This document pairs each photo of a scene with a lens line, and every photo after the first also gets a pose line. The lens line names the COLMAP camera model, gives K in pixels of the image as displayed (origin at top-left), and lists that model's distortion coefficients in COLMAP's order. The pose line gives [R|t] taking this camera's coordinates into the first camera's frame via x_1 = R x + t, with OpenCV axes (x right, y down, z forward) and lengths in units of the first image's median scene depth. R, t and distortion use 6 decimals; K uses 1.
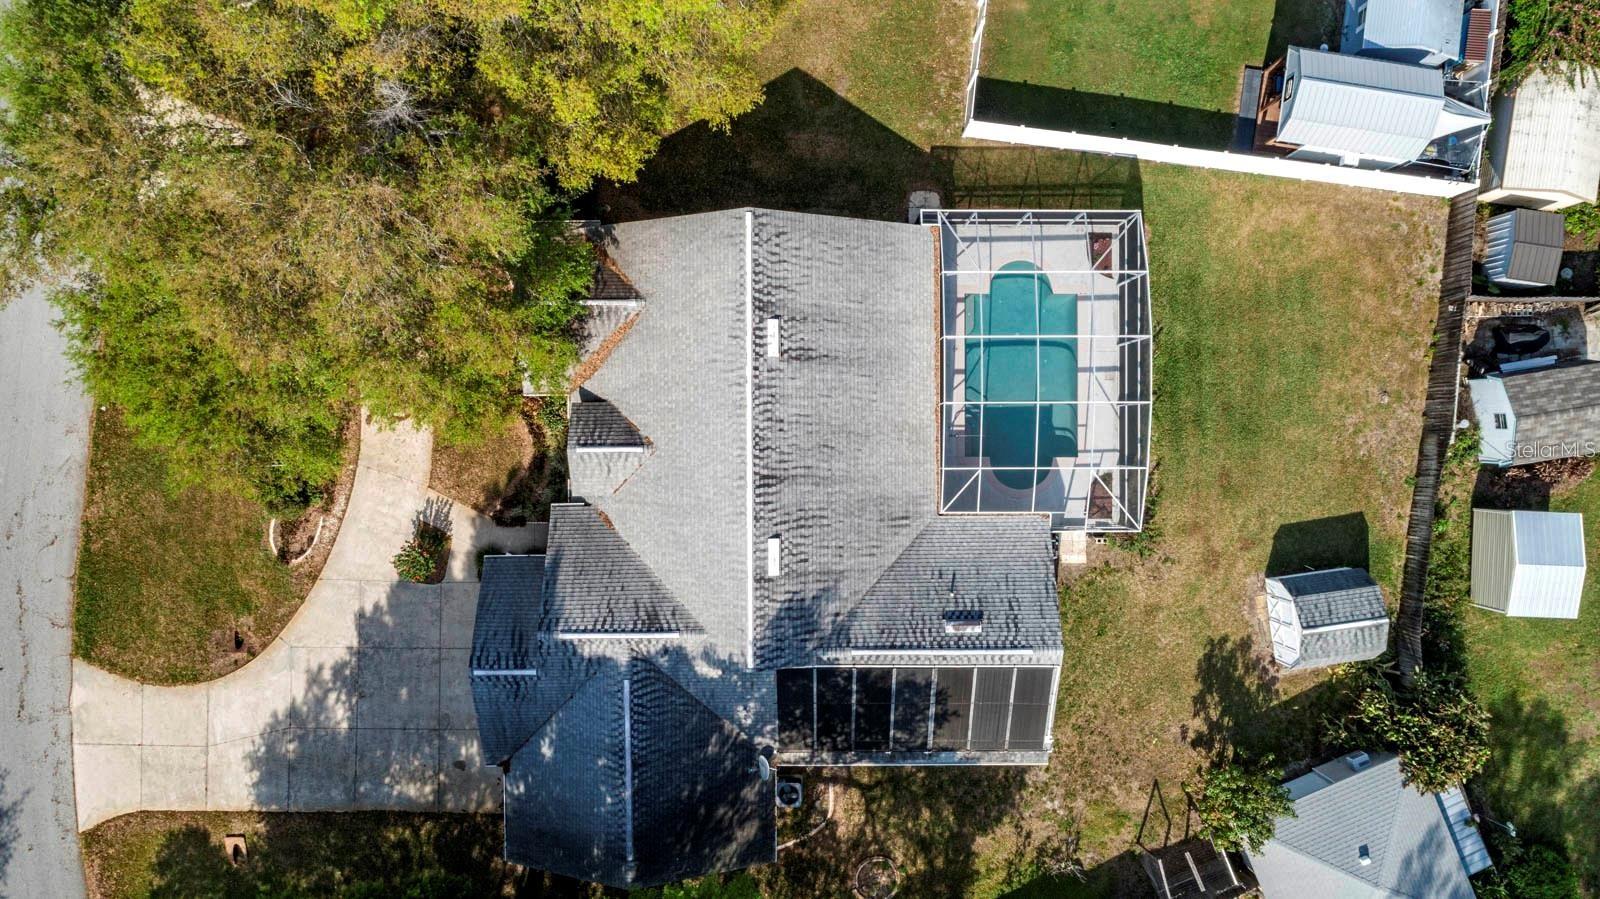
lens RADIAL K [[1053.3, 0, 801.1], [0, 1053.3, 490.2], [0, 0, 1]] dist [-0.011456, -0.001386]
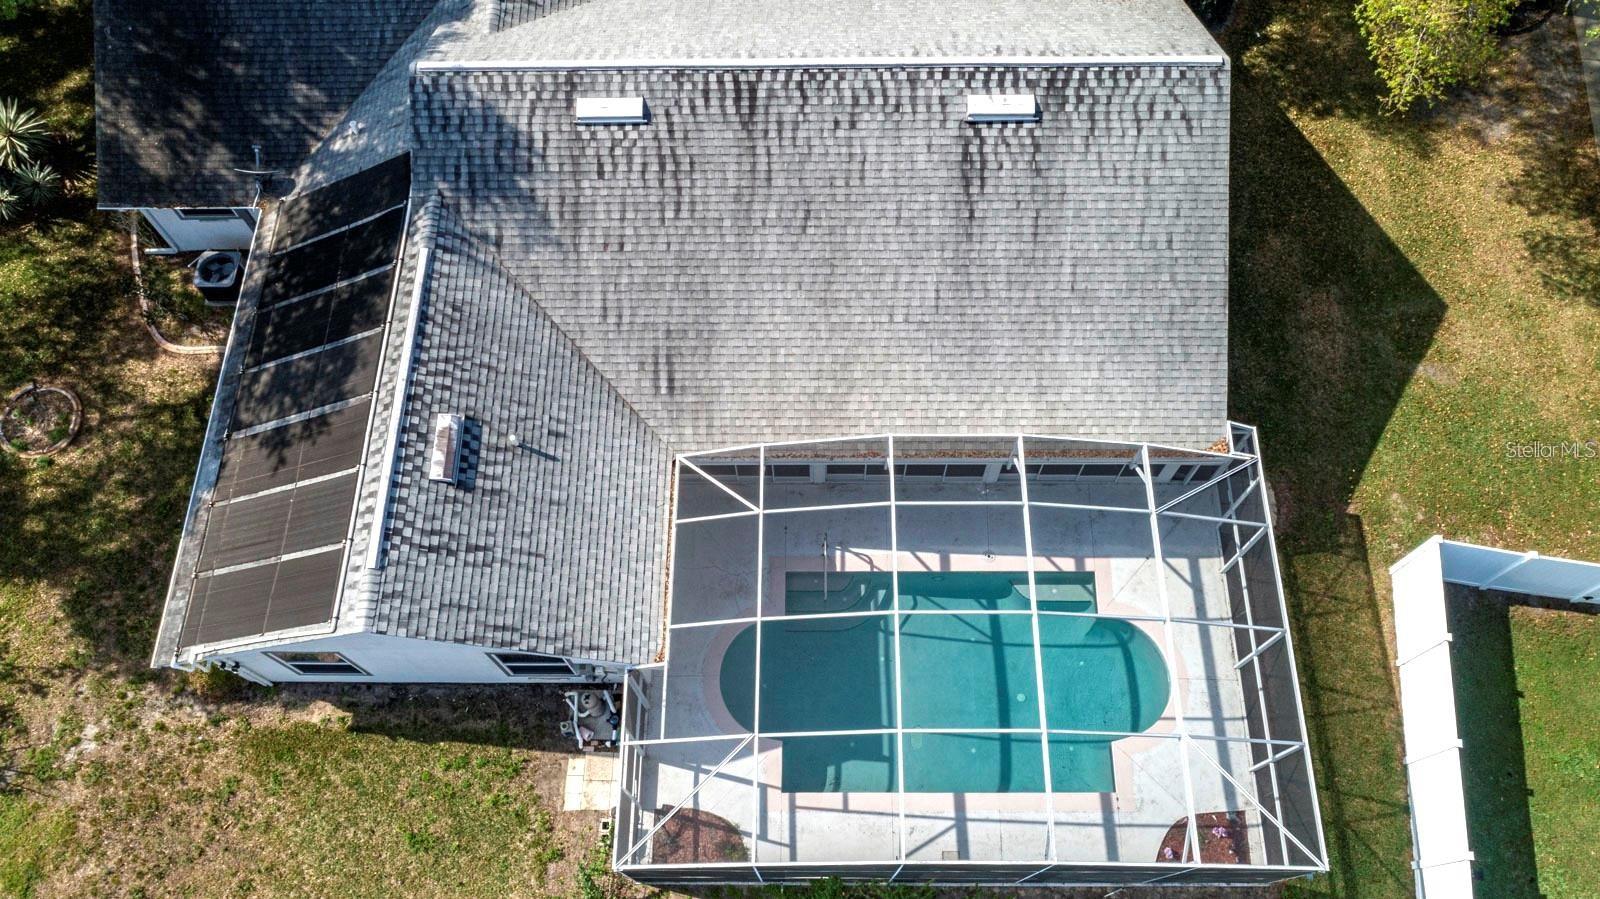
lens RADIAL K [[1168.3, 0, 774.7], [0, 1168.3, 448.1], [0, 0, 1]] dist [-0.011452, -0.002925]
pose [[-0.017429, 0.911911, -0.410018, 0.378823], [-0.999698, -0.022988, -0.008631, -0.022256], [-0.017296, 0.409744, 0.912036, 0.490102]]
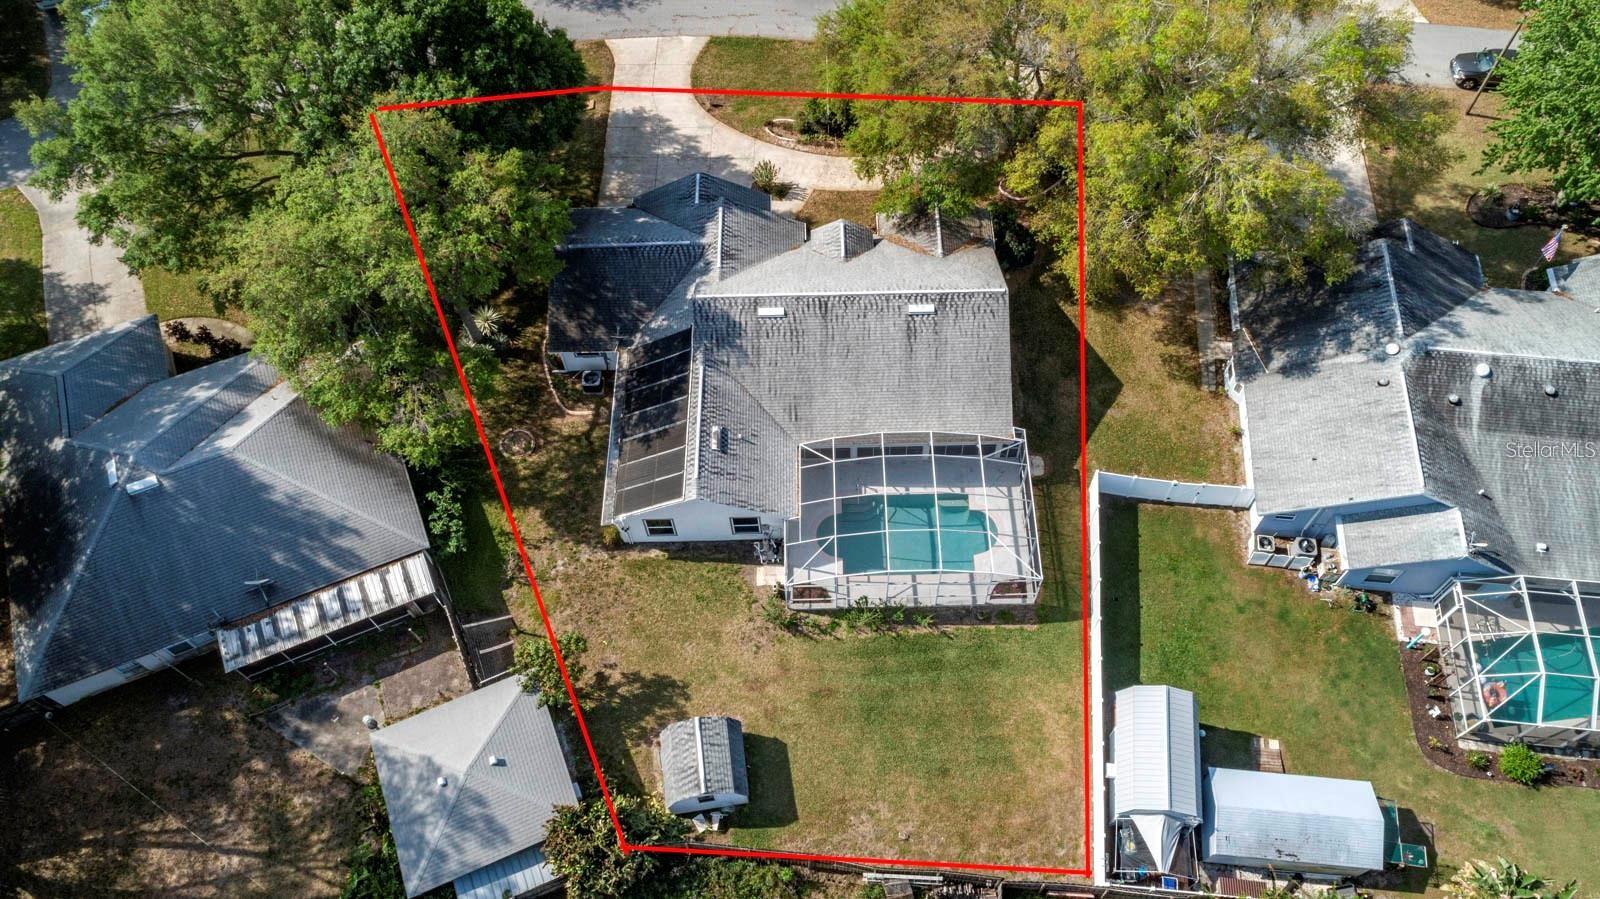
lens RADIAL K [[1112.4, 0, 800.0], [0, 1112.4, 449.5], [0, 0, 1]] dist [0.002884, -0.000224]
pose [[0.000329, 0.860380, -0.509653, 0.889796], [-0.999893, -0.007180, -0.012767, 0.040693], [-0.014644, 0.509603, 0.860285, -0.216935]]
